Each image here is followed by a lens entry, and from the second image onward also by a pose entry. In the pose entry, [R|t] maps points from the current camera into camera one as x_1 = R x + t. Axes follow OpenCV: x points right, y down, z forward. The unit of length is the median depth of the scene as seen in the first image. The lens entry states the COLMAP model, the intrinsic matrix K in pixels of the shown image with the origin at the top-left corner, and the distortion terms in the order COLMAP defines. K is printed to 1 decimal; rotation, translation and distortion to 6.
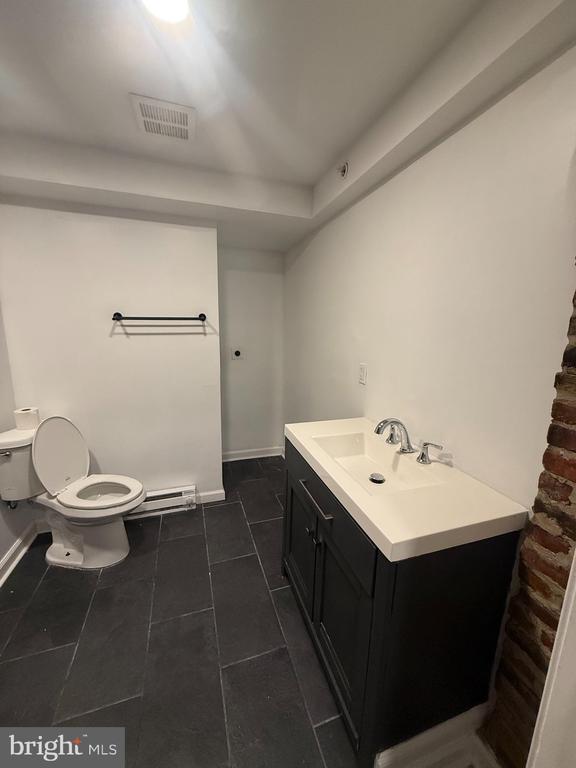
lens RADIAL K [[305.2, 0, 286.2], [0, 305.2, 382.3], [0, 0, 1]] dist [0.000444, 0.000155]
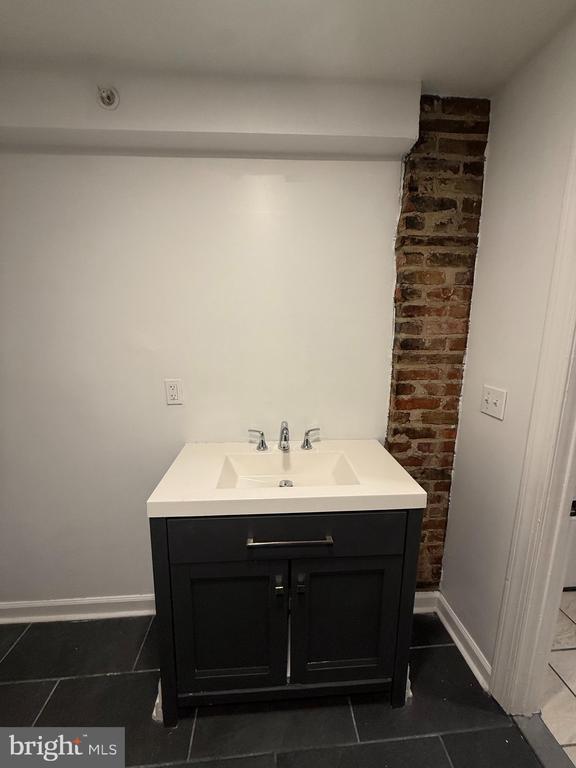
lens RADIAL K [[305.2, 0, 285.6], [0, 305.2, 384.4], [0, 0, 1]] dist [0.000444, 0.000155]
pose [[0.241707, -0.197306, 0.950078, -0.625903], [0.193684, 0.969217, 0.152006, -0.163209], [-0.950823, 0.147274, 0.272482, 0.742025]]
